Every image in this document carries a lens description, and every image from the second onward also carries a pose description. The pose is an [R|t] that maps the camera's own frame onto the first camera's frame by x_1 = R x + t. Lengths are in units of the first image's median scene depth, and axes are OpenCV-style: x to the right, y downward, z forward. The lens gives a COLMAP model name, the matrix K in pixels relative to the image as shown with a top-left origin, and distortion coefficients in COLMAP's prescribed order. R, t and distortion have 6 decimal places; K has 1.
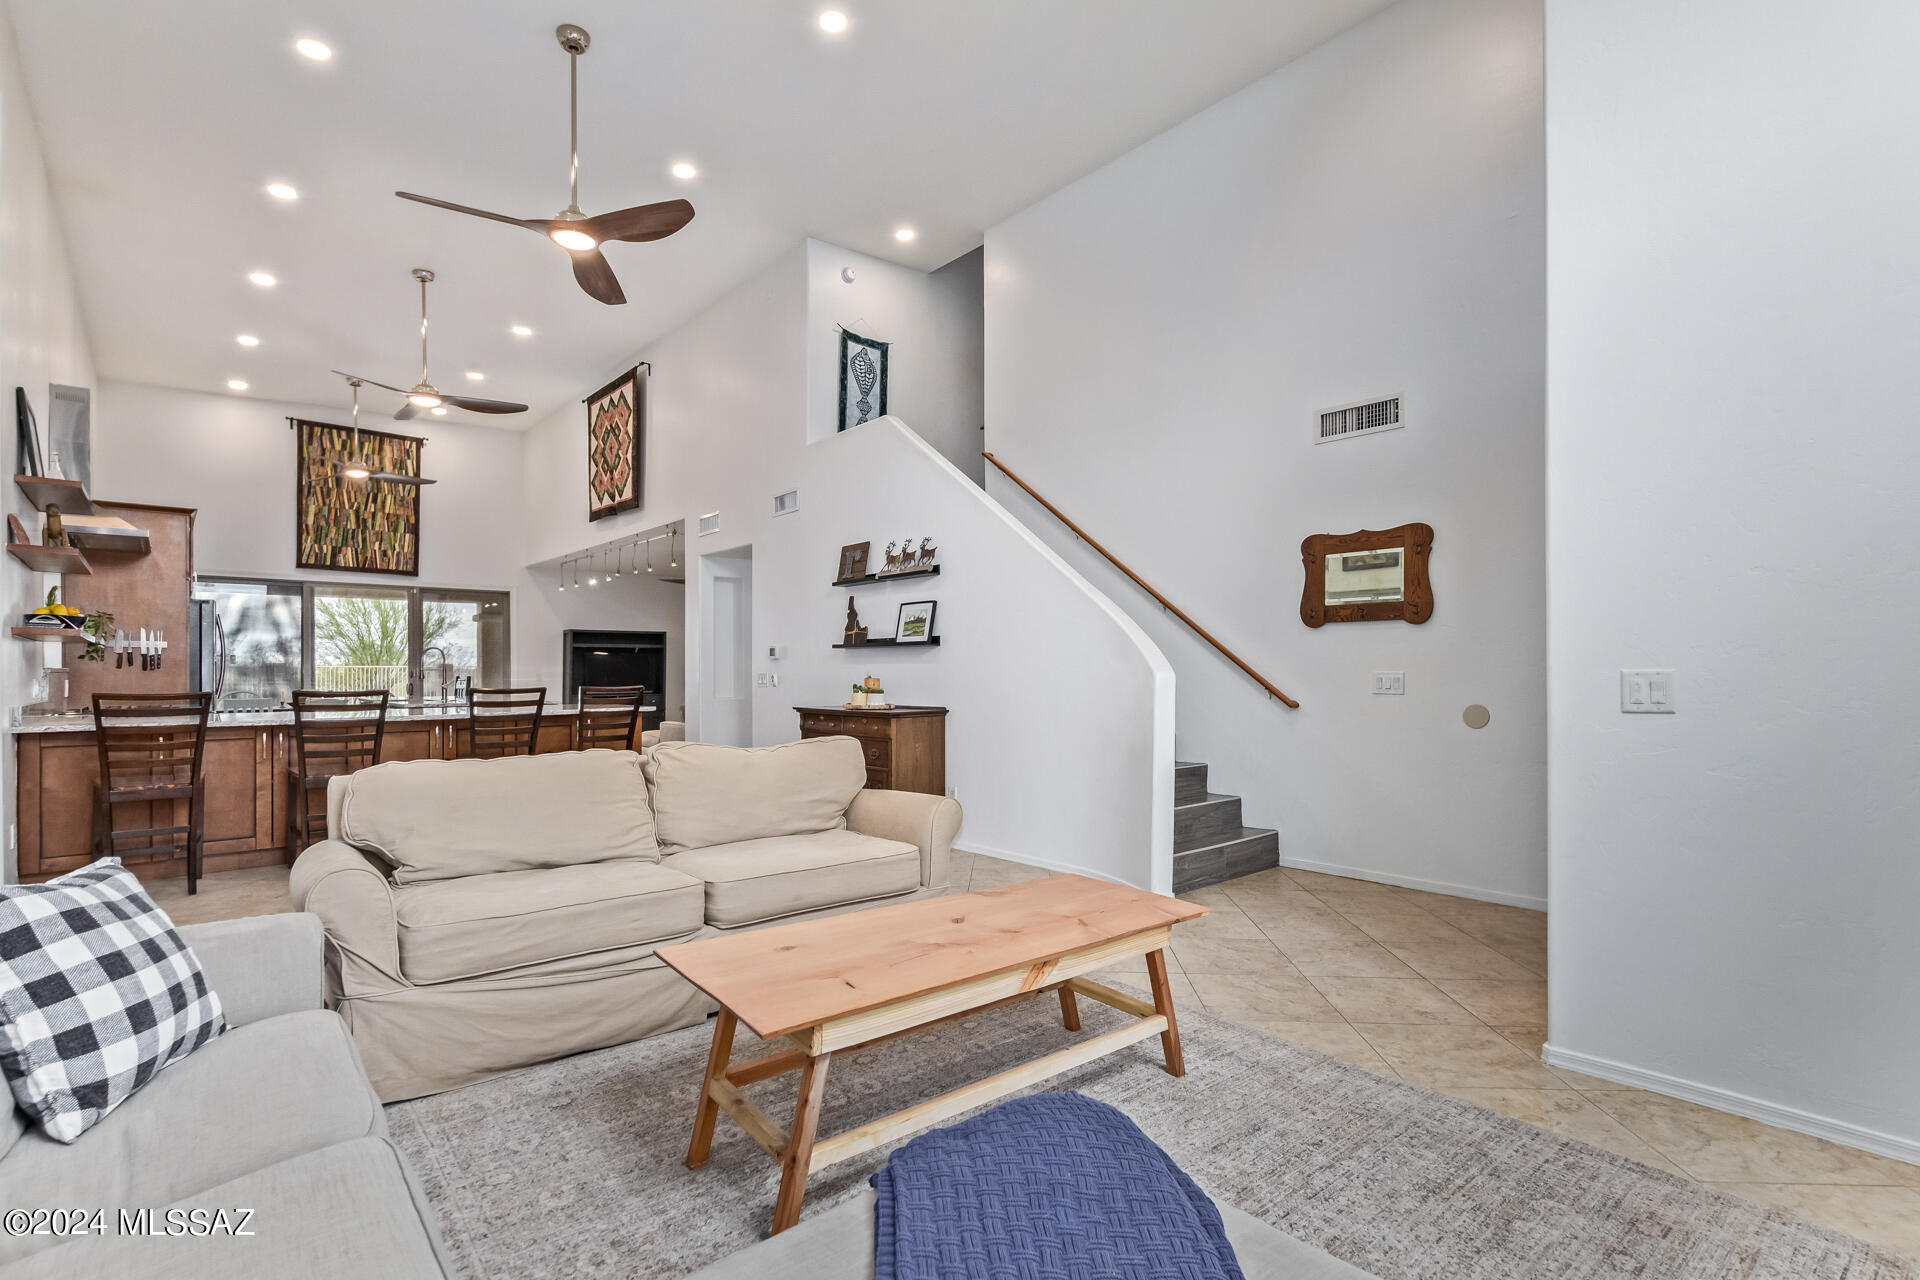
lens RADIAL K [[890.7, 0, 948.1], [0, 890.7, 670.2], [0, 0, 1]] dist [0.011338, 0.000424]
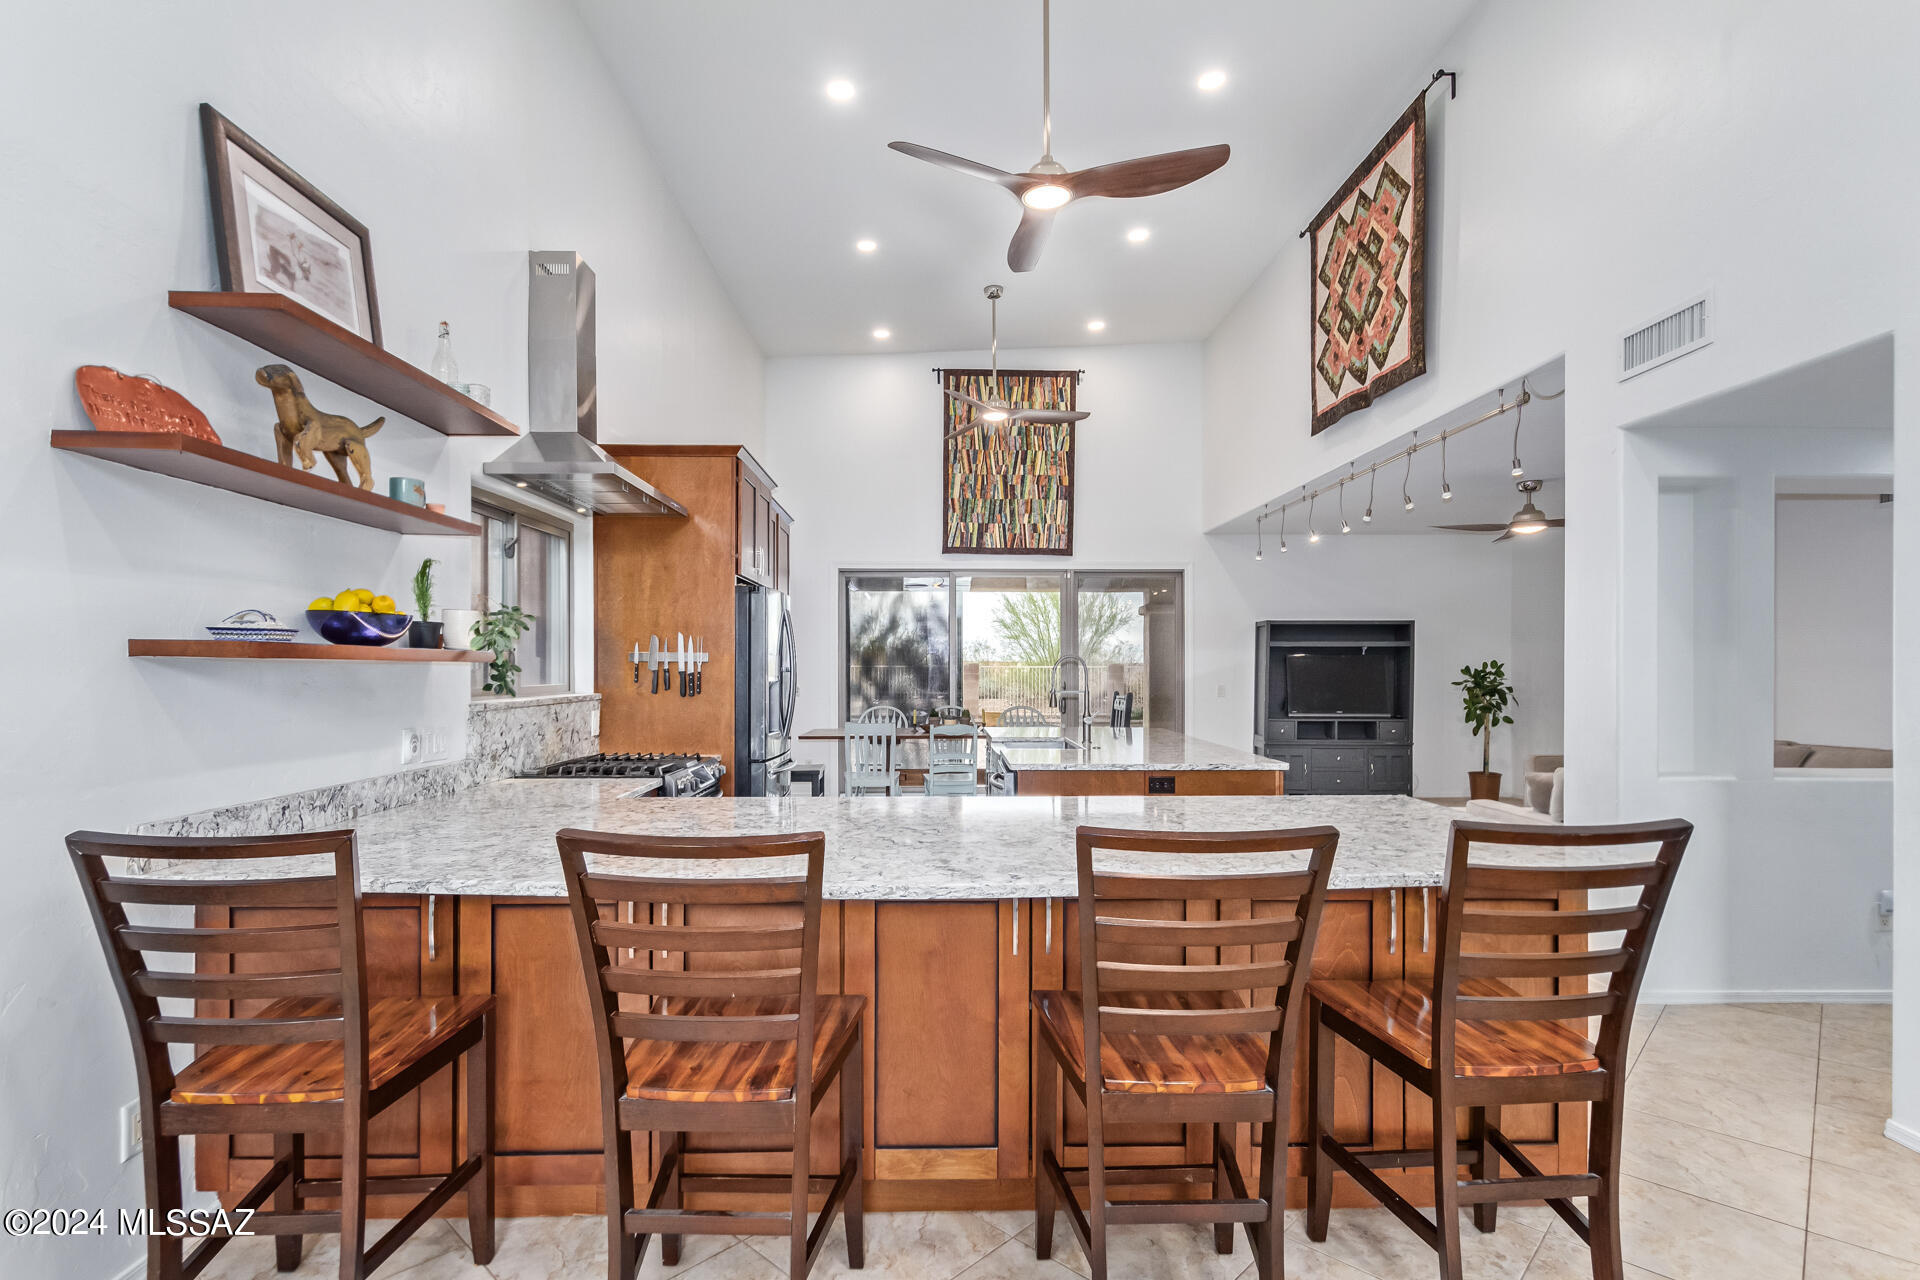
lens RADIAL K [[890.7, 0, 964.3], [0, 890.7, 657.4], [0, 0, 1]] dist [0.011338, 0.000424]
pose [[0.769950, -0.000723, -0.638104, -0.196214], [-0.003381, 0.999981, -0.005212, -0.016031], [0.638096, 0.006170, 0.769932, 0.389193]]
